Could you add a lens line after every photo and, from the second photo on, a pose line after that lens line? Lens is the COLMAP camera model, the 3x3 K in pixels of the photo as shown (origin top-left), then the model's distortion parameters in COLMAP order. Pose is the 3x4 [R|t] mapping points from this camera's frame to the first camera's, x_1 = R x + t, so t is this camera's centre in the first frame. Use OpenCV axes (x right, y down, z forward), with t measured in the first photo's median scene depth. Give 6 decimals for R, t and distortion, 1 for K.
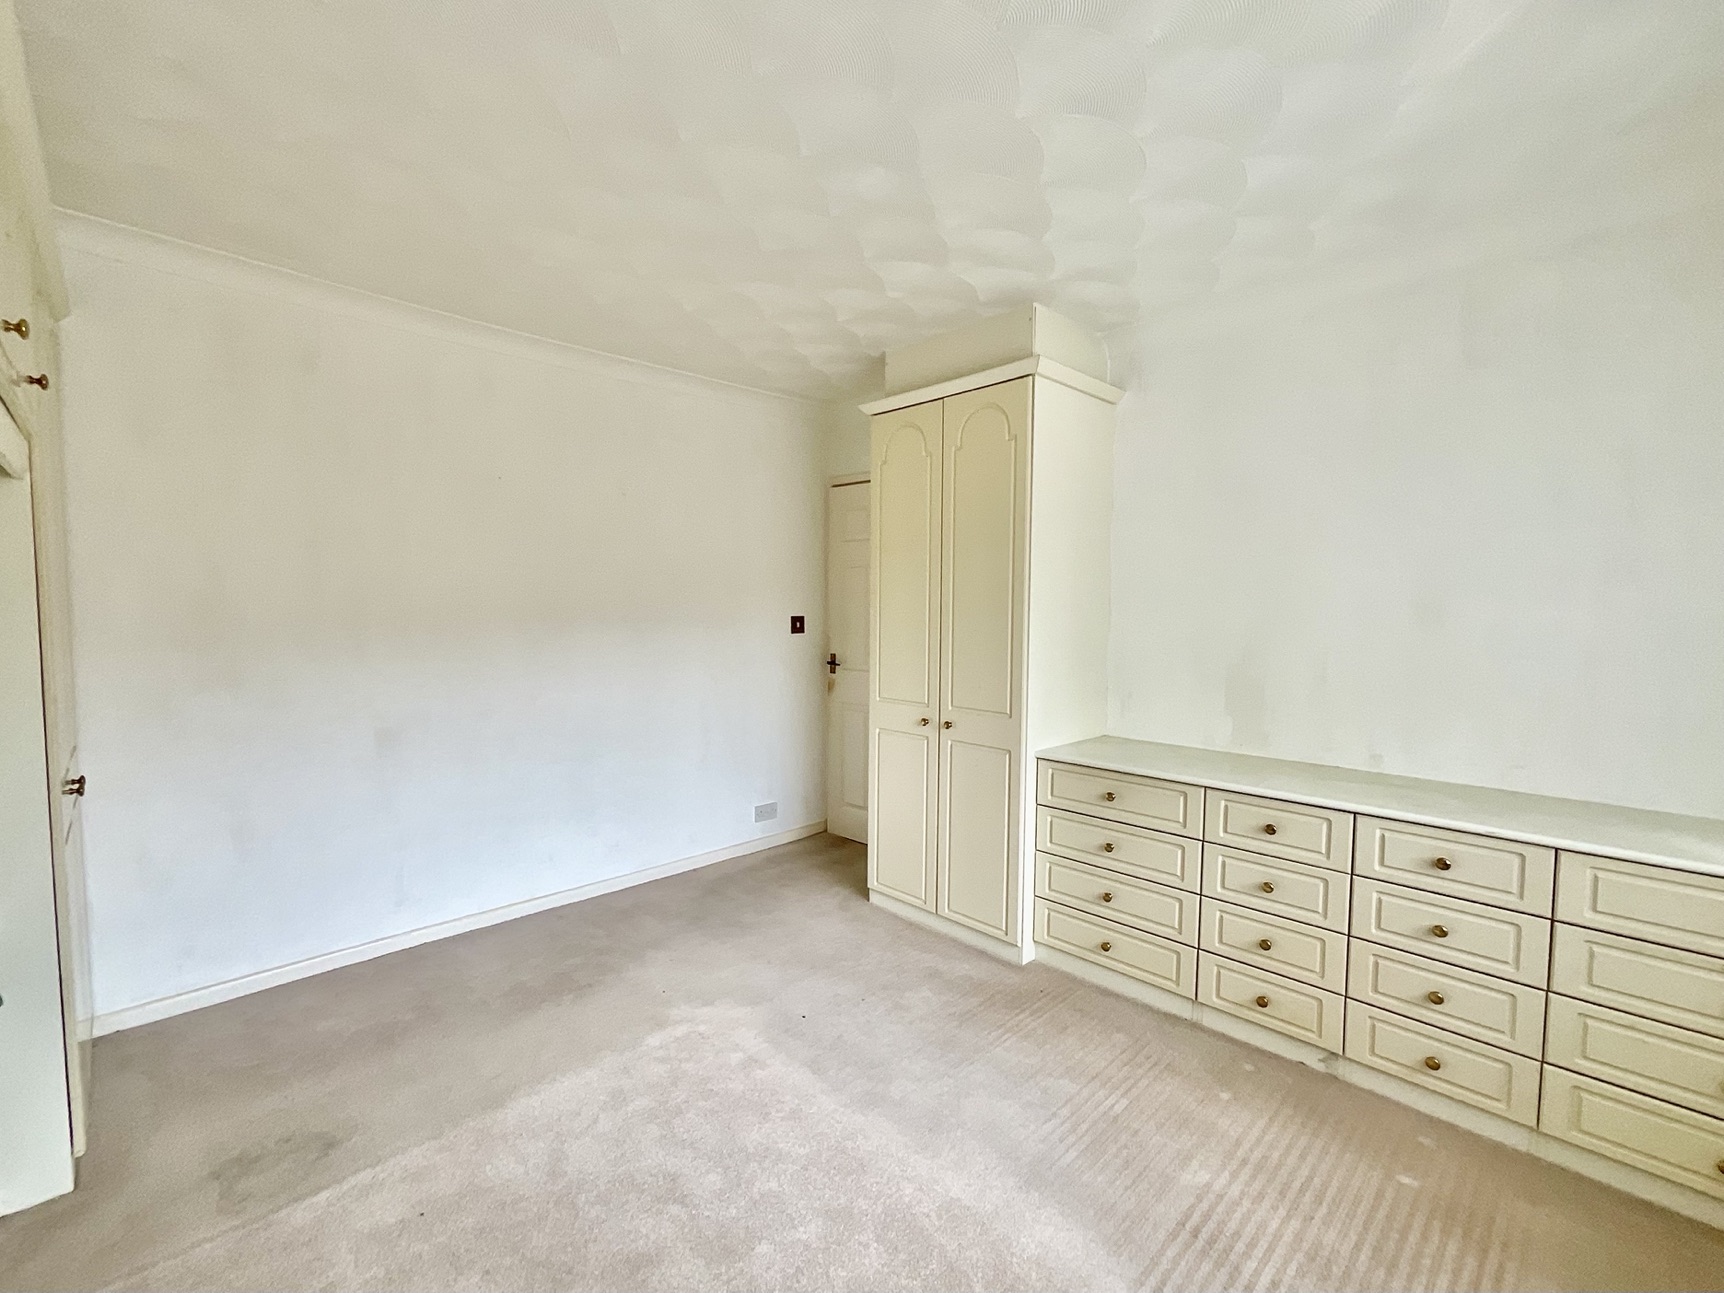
lens RADIAL K [[744.4, 0, 867.5], [0, 744.4, 650.5], [0, 0, 1]] dist [-0.000266, 0.000149]
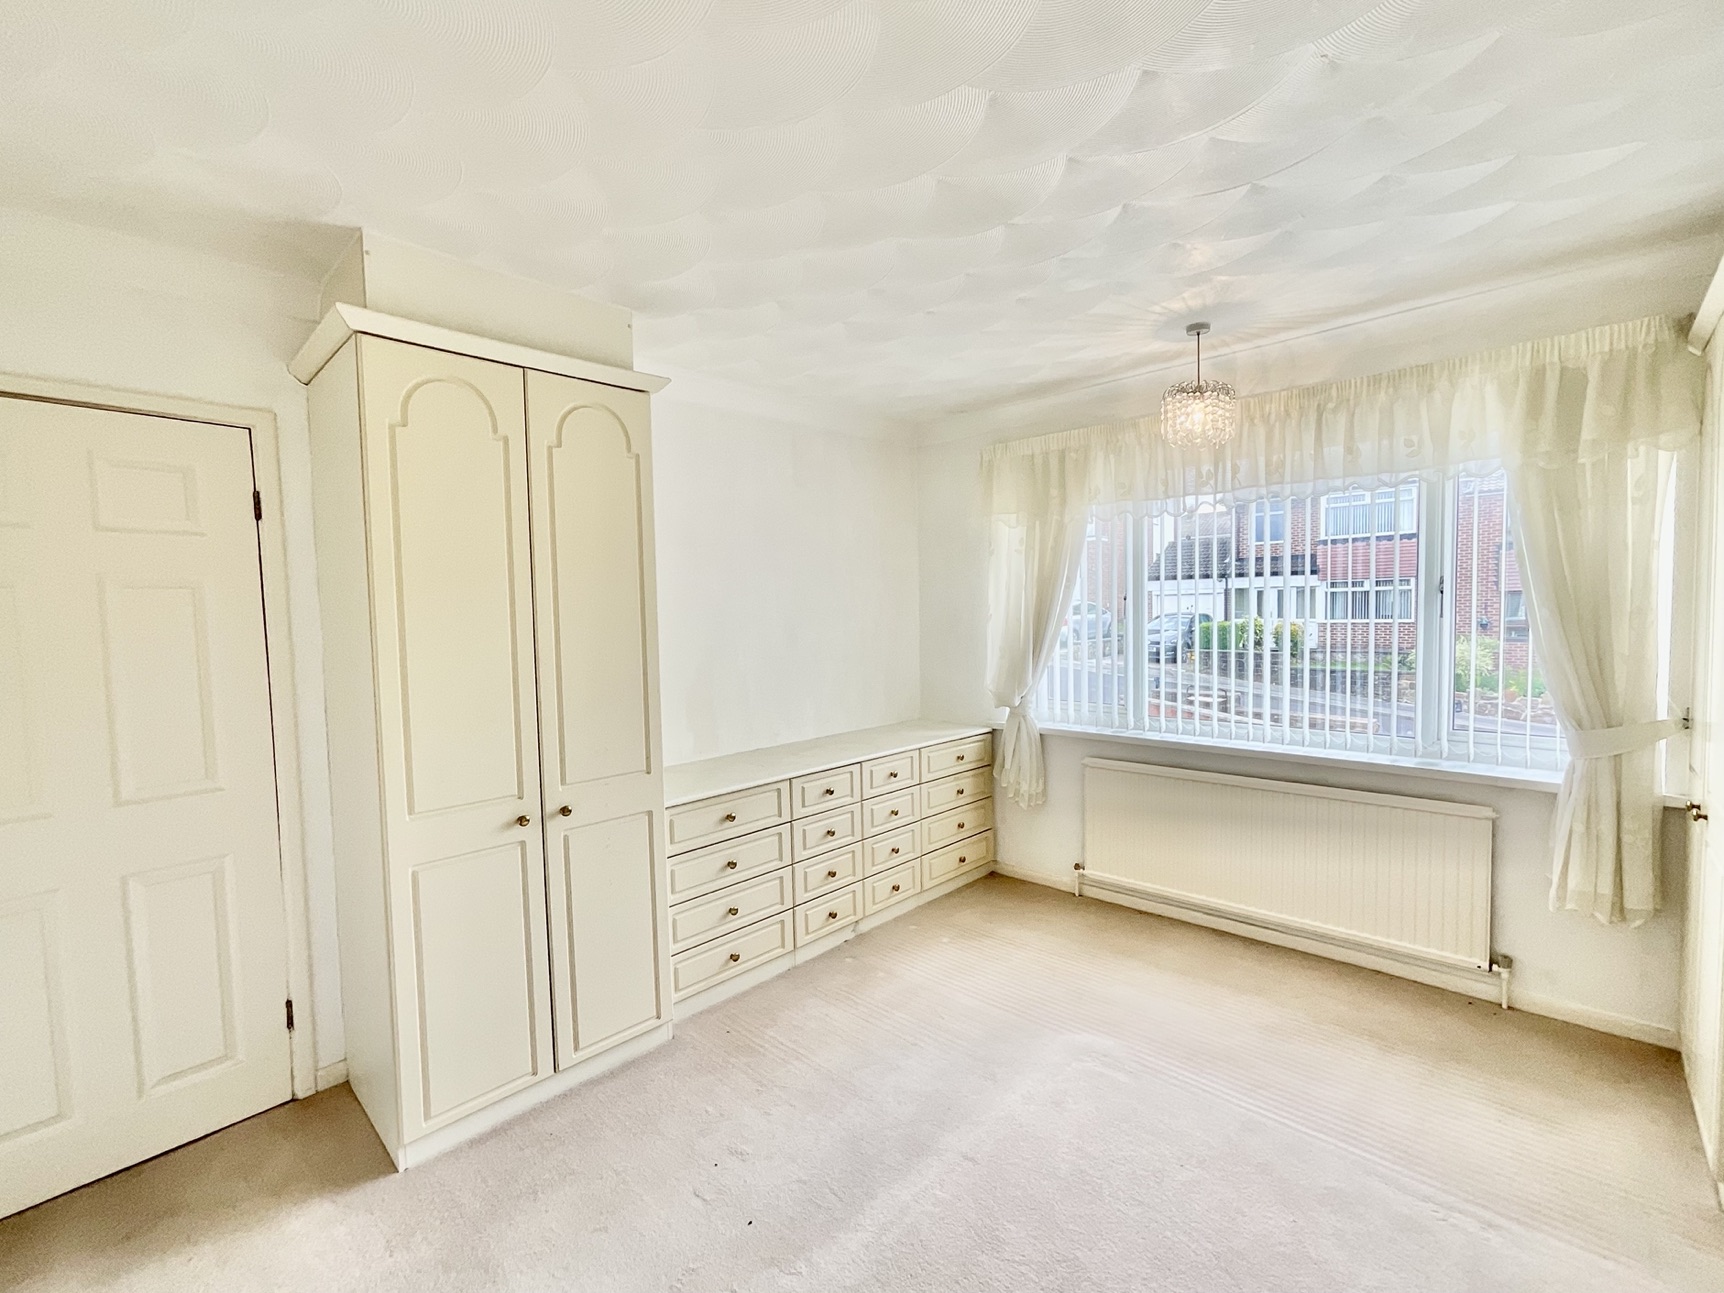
lens RADIAL K [[743.9, 0, 865.0], [0, 743.9, 649.1], [0, 0, 1]] dist [0.017263, -0.000208]
pose [[-0.016543, -0.064568, 0.997776, -0.778731], [0.082002, 0.994463, 0.065713, -0.107295], [-0.996495, 0.082907, -0.011156, 0.838186]]
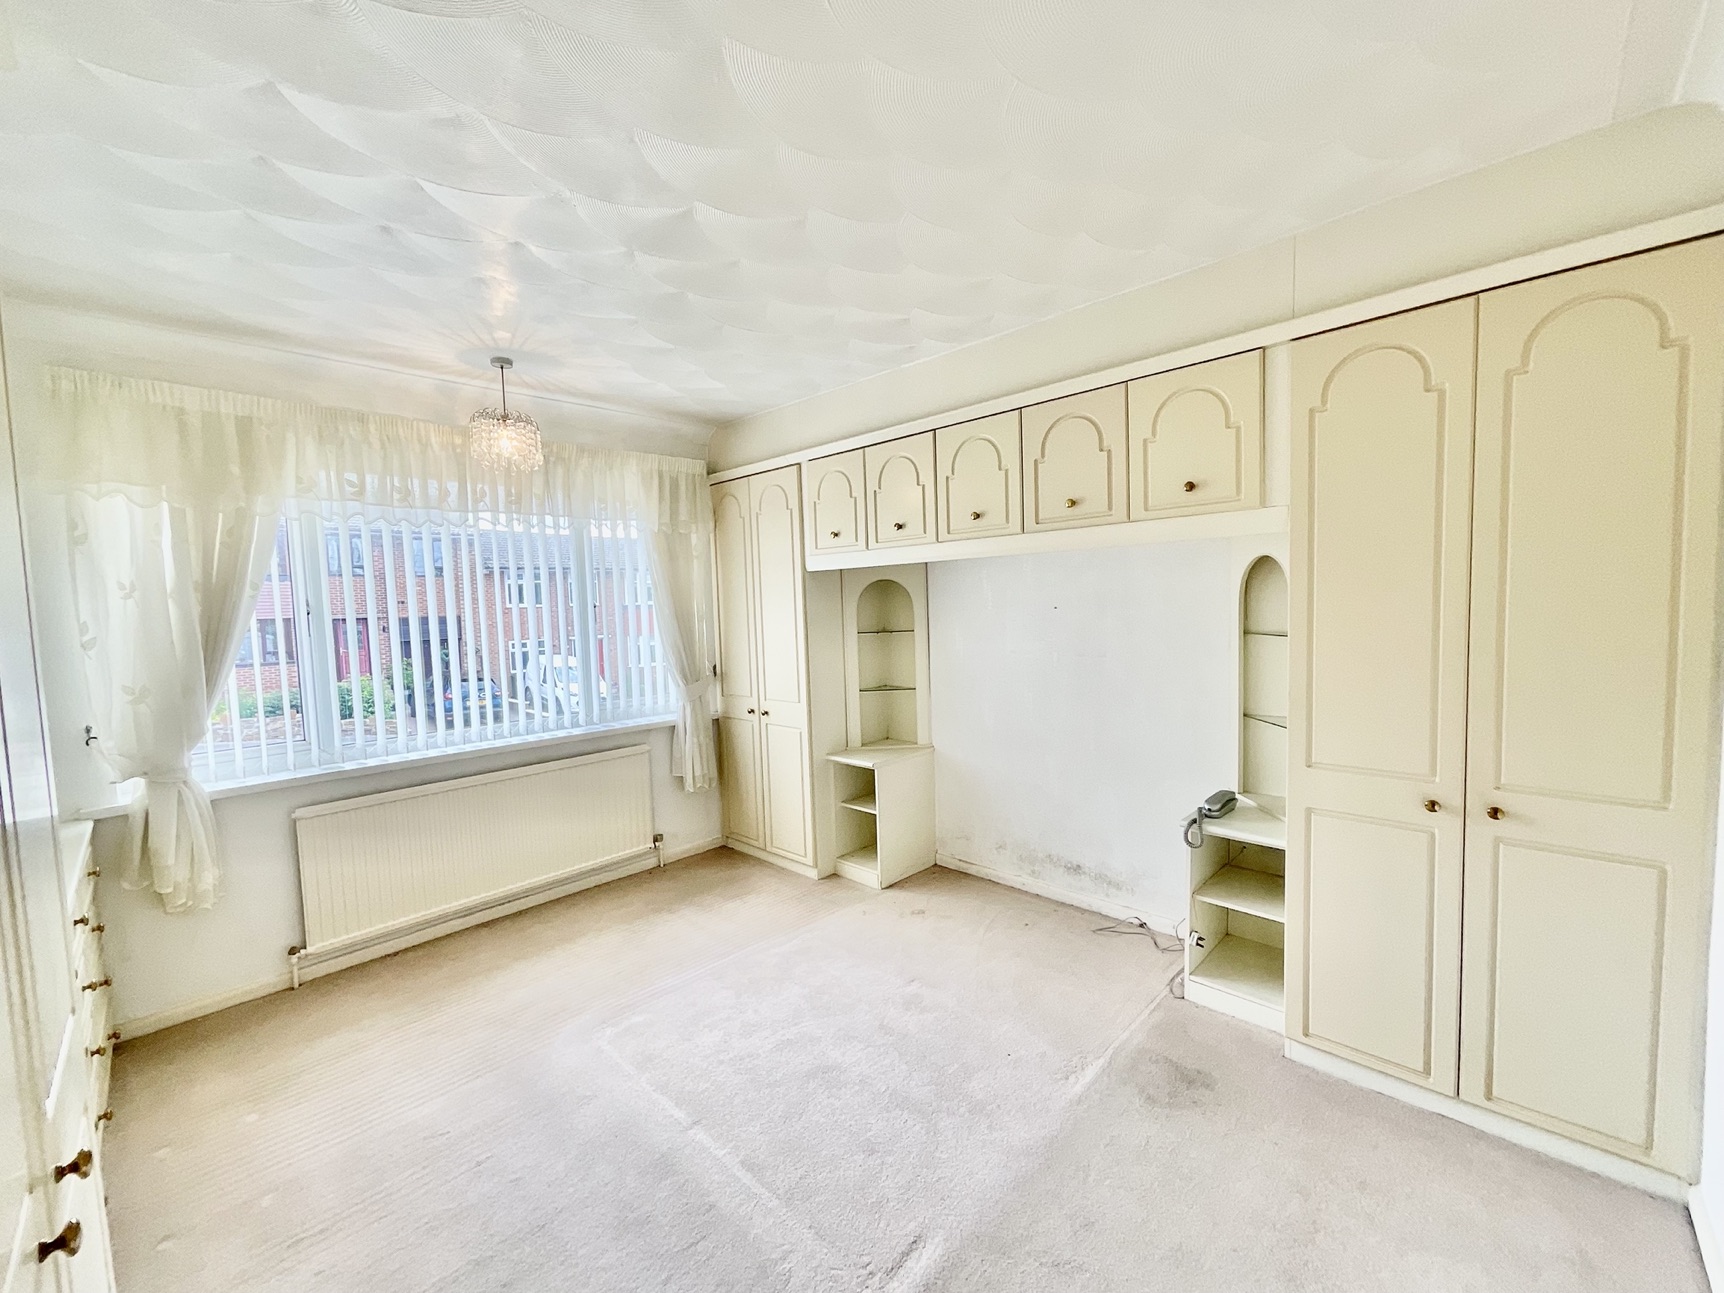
lens RADIAL K [[700.7, 0, 853.6], [0, 700.7, 649.3], [0, 0, 1]] dist [0.003482, -0.004073]
pose [[-0.999580, 0.019202, 0.021699, -0.225928], [0.021815, 0.991604, 0.127456, -0.137341], [-0.019070, 0.127876, -0.991607, 1.477437]]
